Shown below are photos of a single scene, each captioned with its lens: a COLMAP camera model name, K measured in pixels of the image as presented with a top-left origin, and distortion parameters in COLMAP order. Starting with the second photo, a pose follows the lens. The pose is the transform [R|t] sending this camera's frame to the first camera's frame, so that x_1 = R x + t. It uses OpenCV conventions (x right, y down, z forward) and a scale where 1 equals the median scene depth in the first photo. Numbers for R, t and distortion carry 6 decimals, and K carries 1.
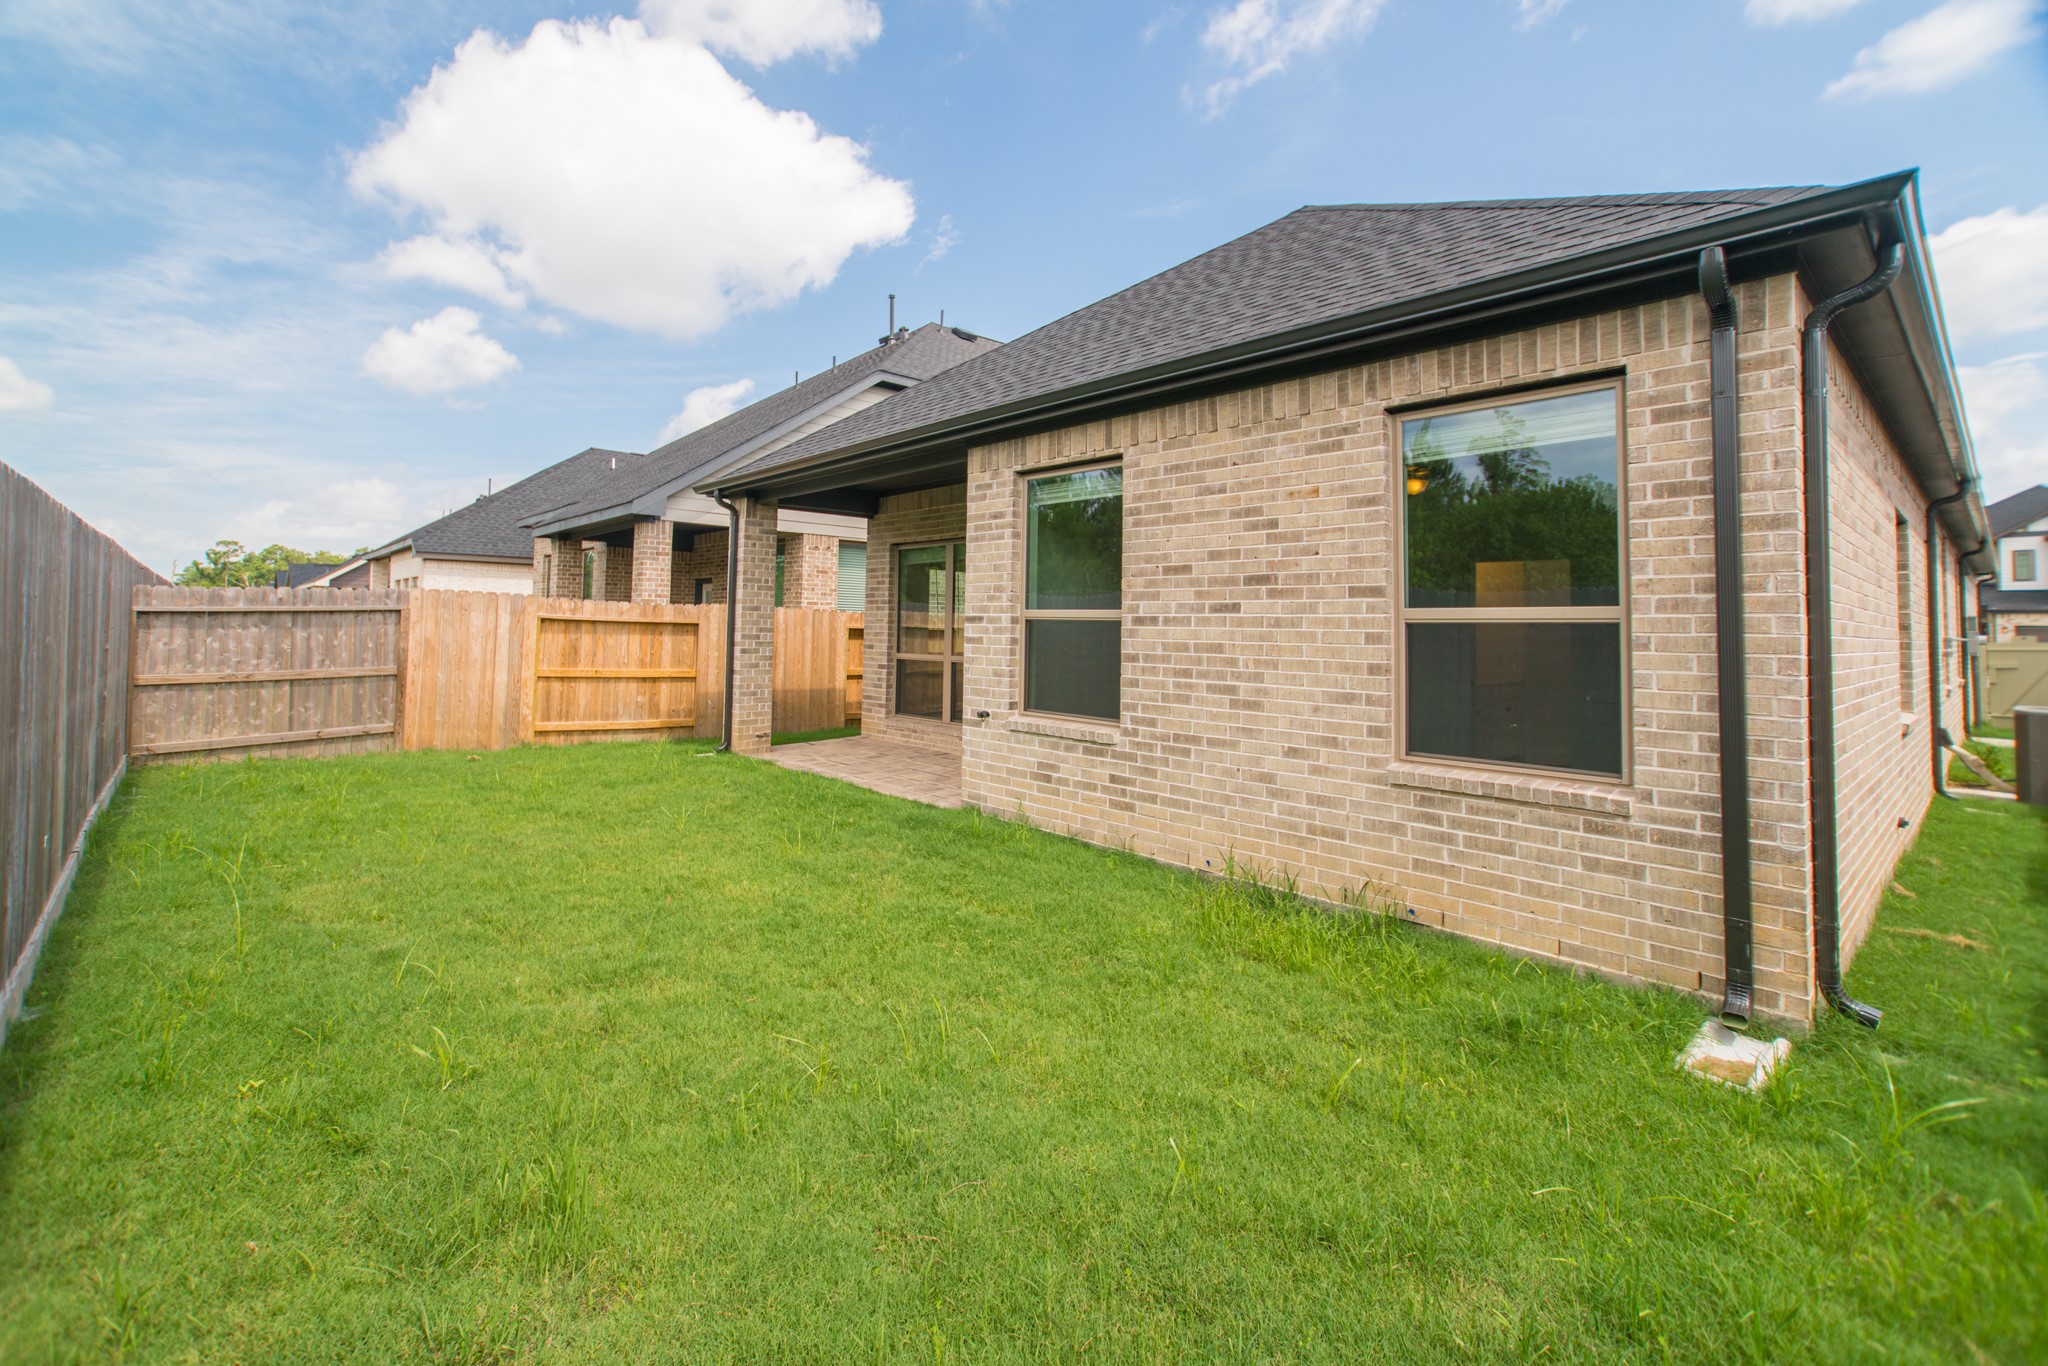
lens RADIAL K [[899.2, 0, 1023.4], [0, 899.2, 576.8], [0, 0, 1]] dist [0.000104, 0.000091]
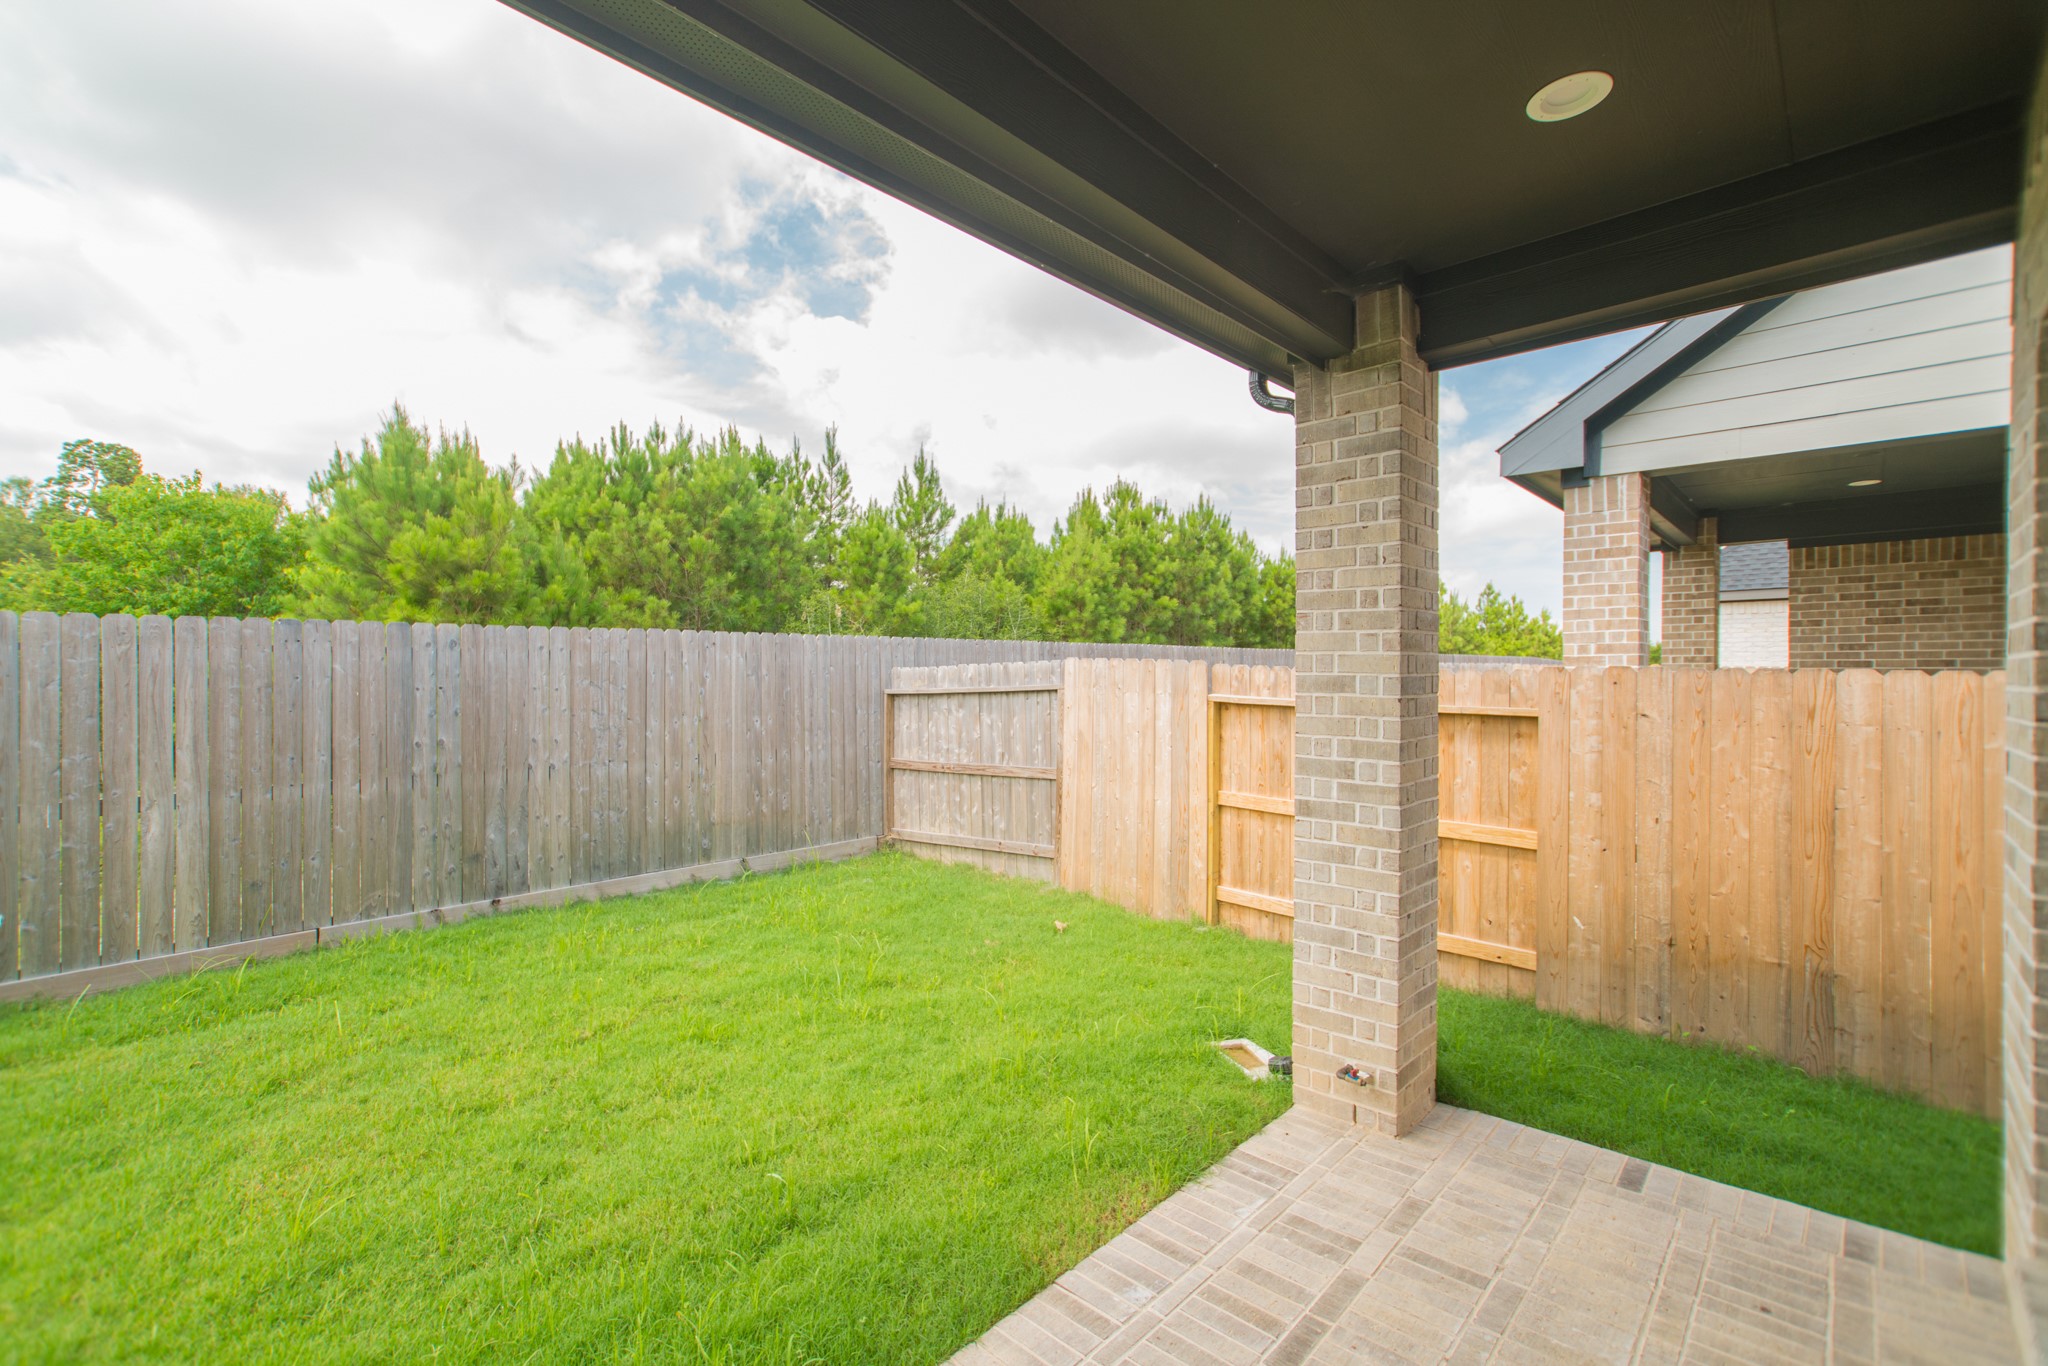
lens RADIAL K [[922.7, 0, 1011.6], [0, 922.7, 677.4], [0, 0, 1]] dist [-0.002348, -0.000379]
pose [[0.063907, -0.012215, -0.997881, 0.050869], [0.053871, 0.998509, -0.008772, 0.041073], [0.996501, -0.053196, 0.064470, 1.210268]]
